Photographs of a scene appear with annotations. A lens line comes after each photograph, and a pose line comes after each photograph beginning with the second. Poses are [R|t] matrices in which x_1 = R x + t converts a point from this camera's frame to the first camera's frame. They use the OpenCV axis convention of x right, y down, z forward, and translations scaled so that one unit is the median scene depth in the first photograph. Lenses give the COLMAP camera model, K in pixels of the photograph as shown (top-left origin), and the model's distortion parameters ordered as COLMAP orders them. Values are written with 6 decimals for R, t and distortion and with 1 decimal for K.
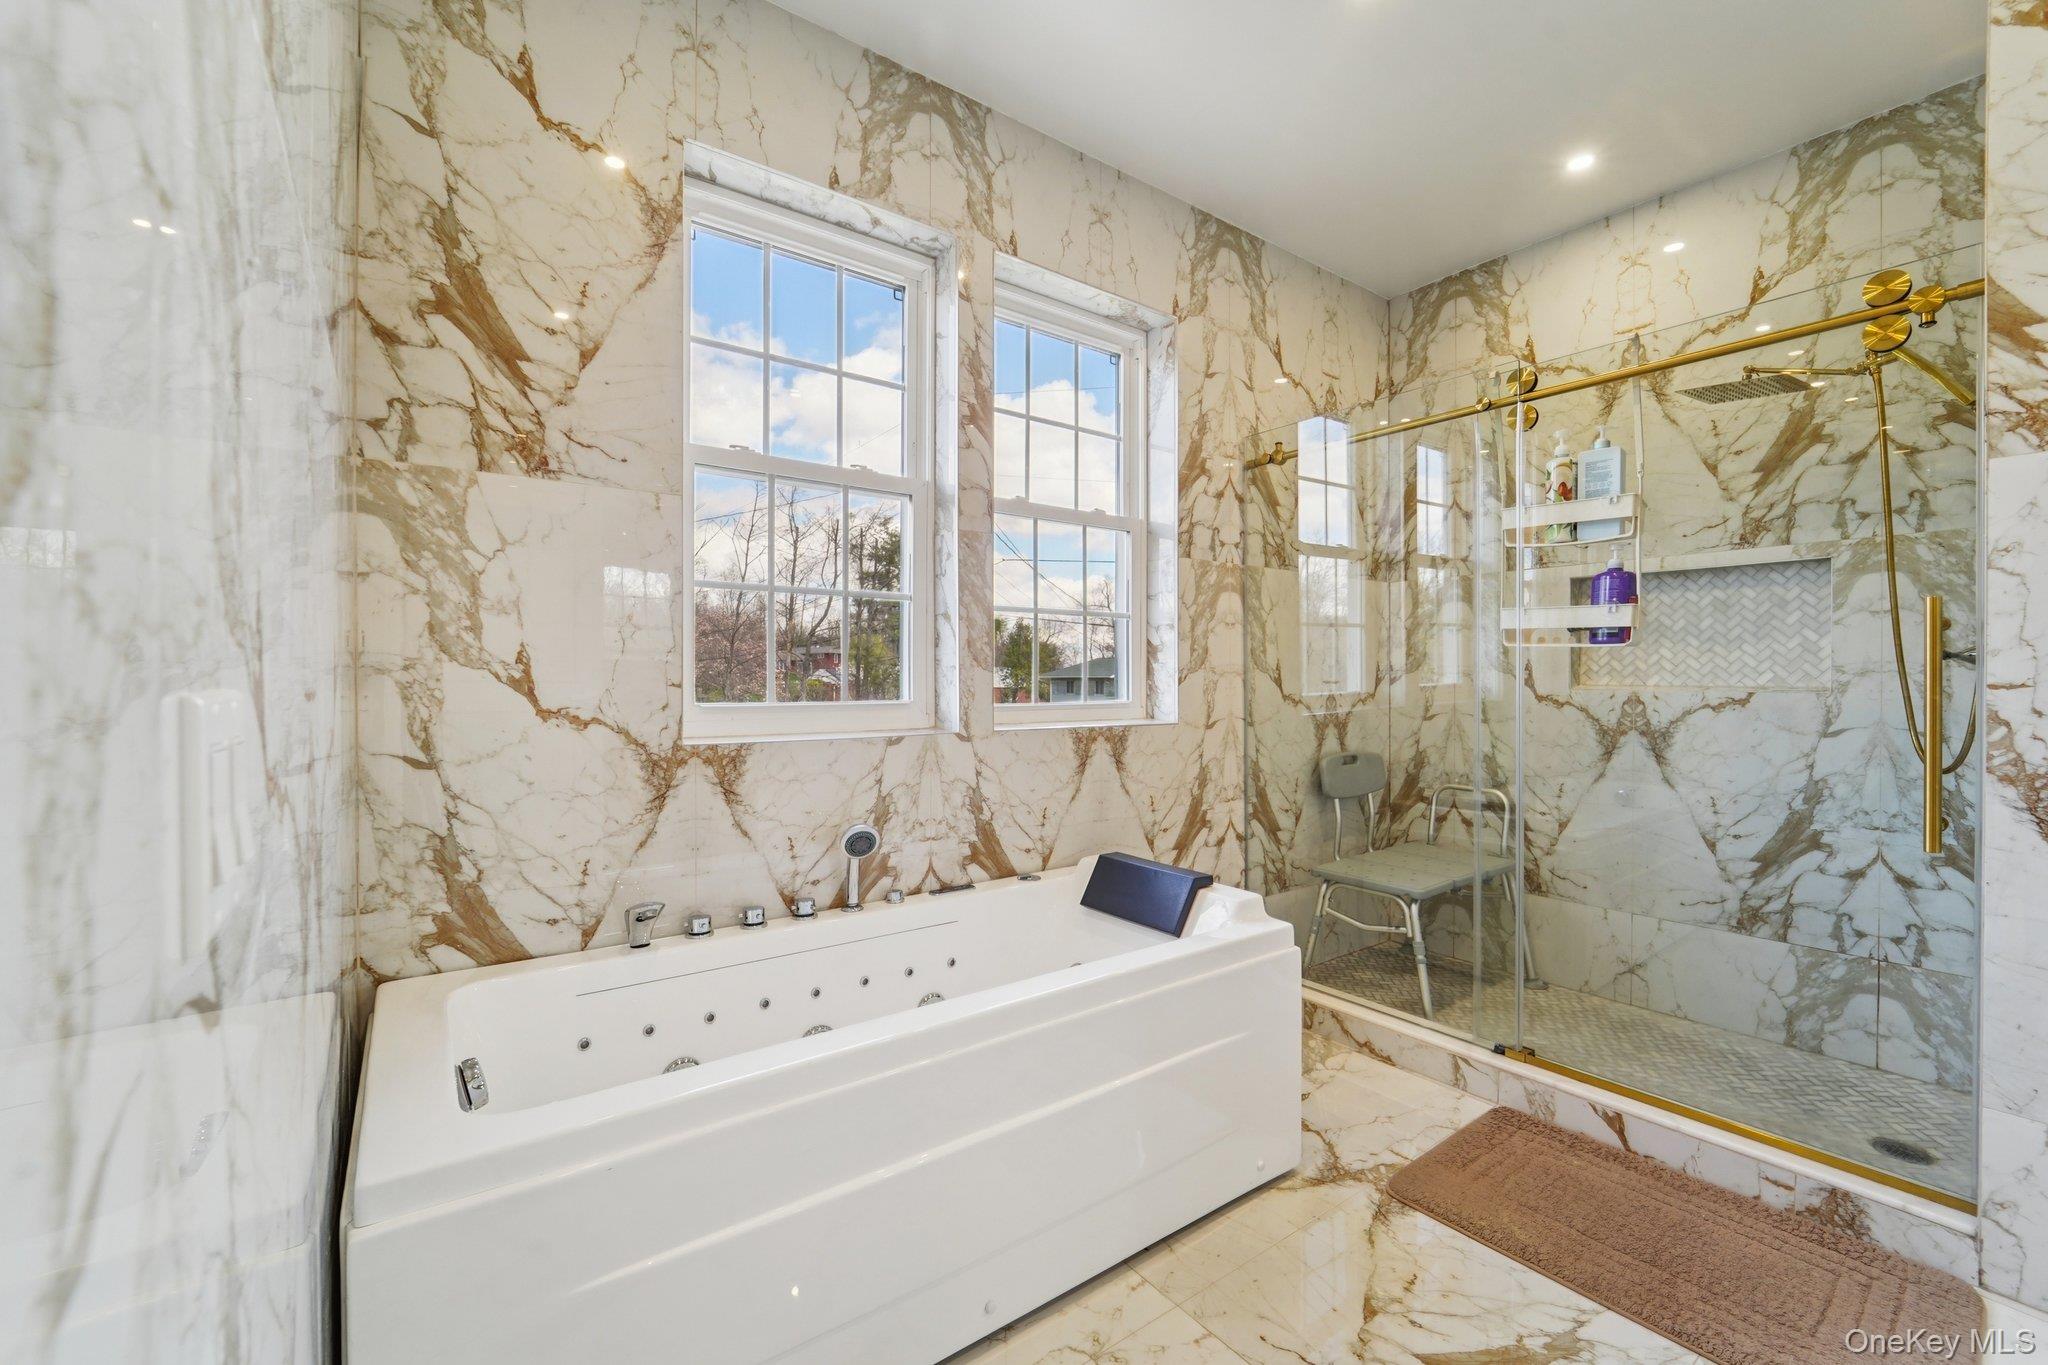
lens RADIAL K [[850.2, 0, 1026.4], [0, 850.2, 674.2], [0, 0, 1]] dist [-0.001831, -0.000062]
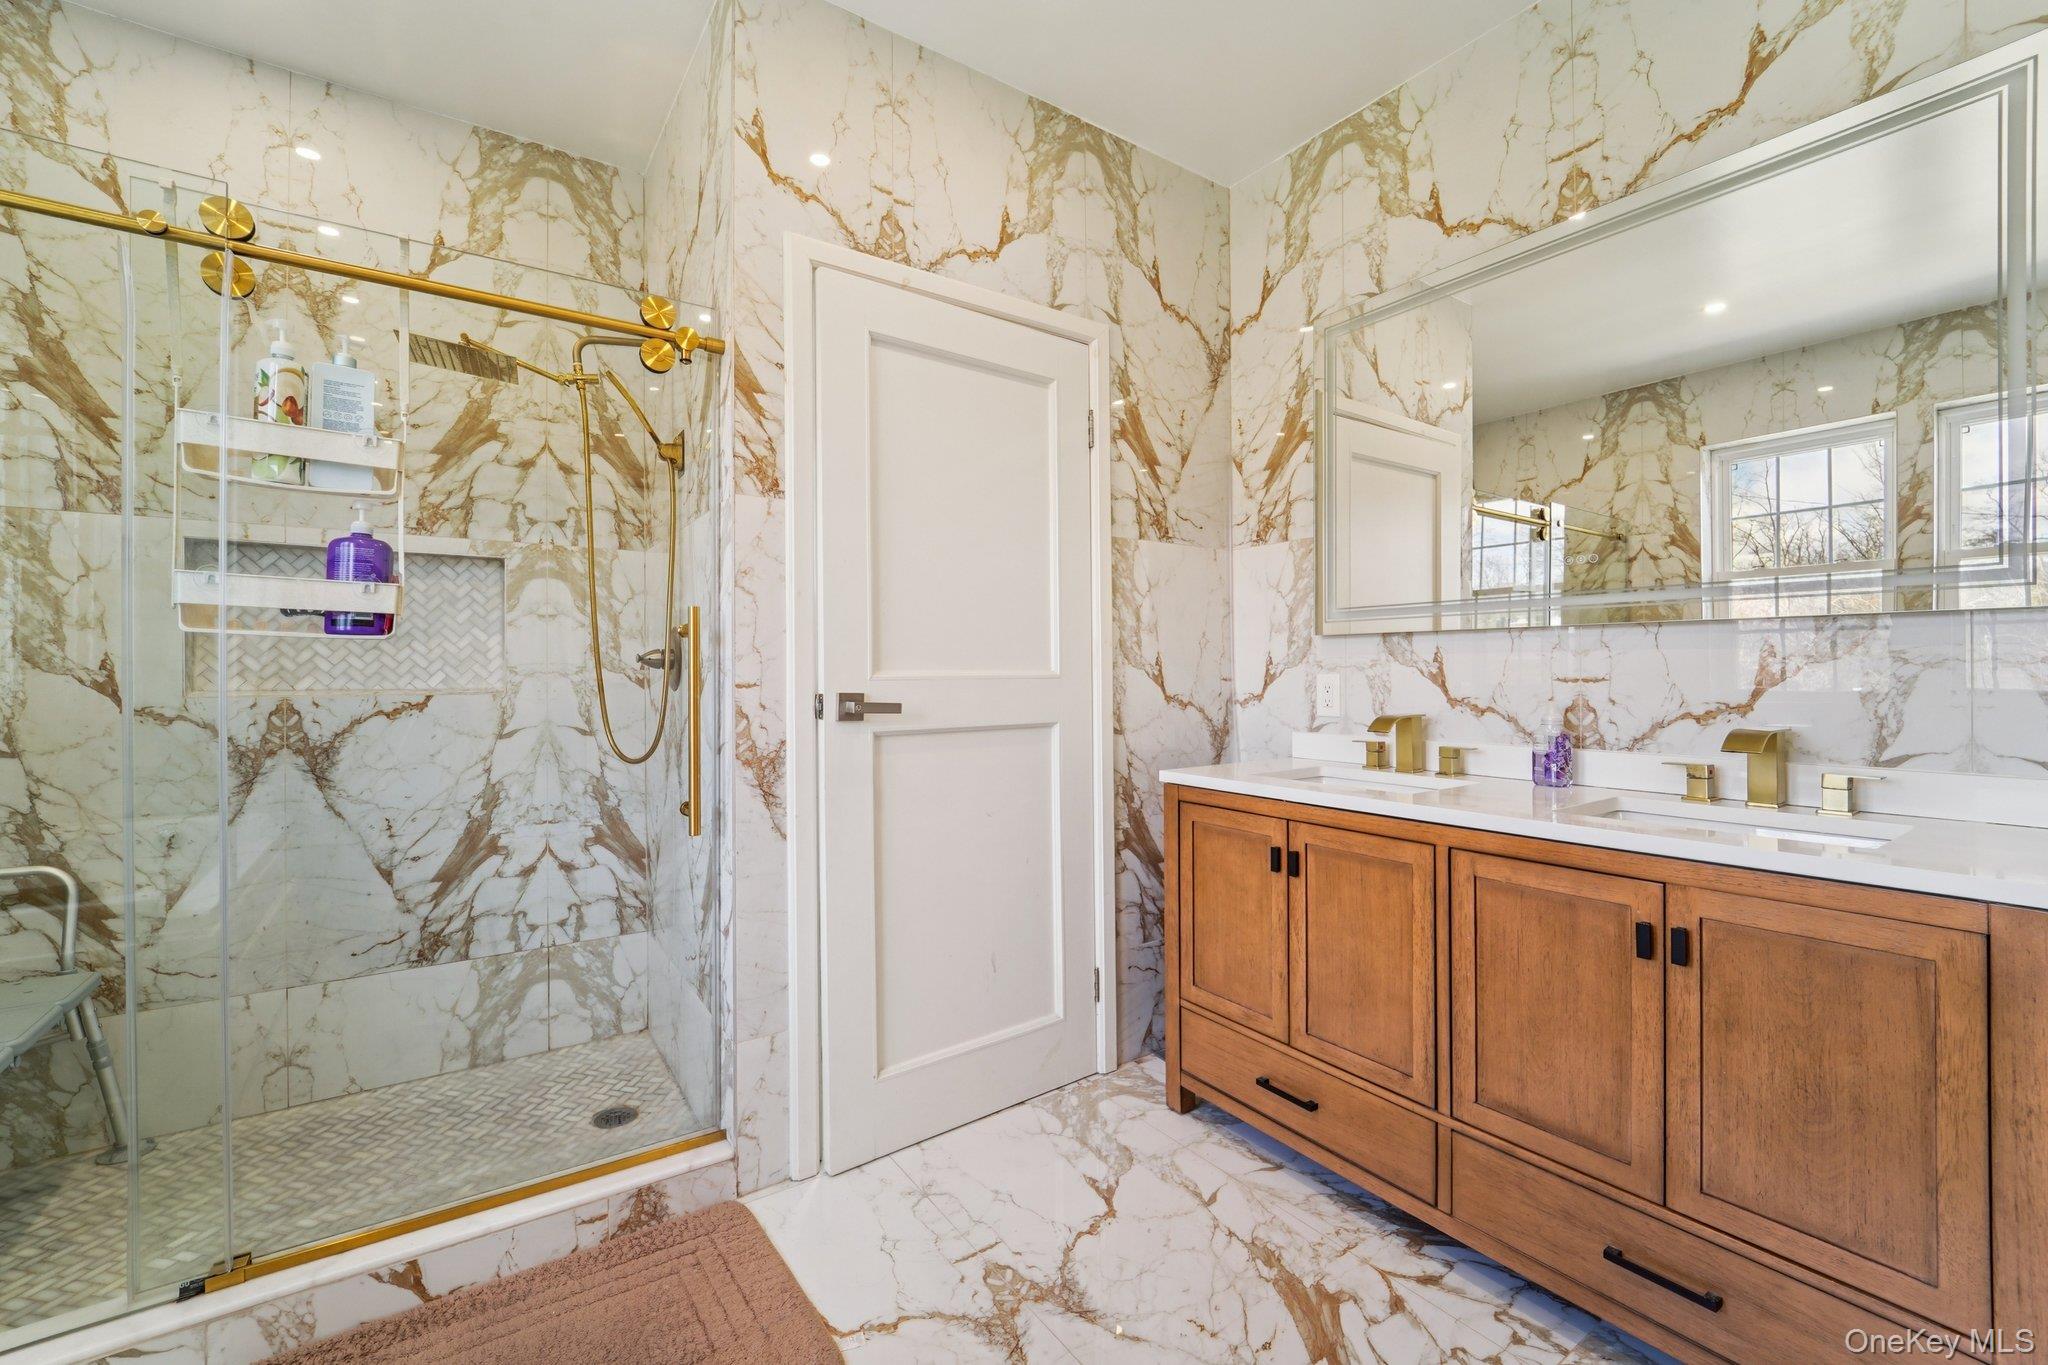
lens RADIAL K [[848.4, 0, 1025.9], [0, 848.4, 670.0], [0, 0, 1]] dist [-0.012501, -0.000719]
pose [[0.040008, 0.003456, 0.999193, -0.017090], [0.001125, 0.999993, -0.003504, -0.001873], [-0.999199, 0.001265, 0.040003, 0.346008]]
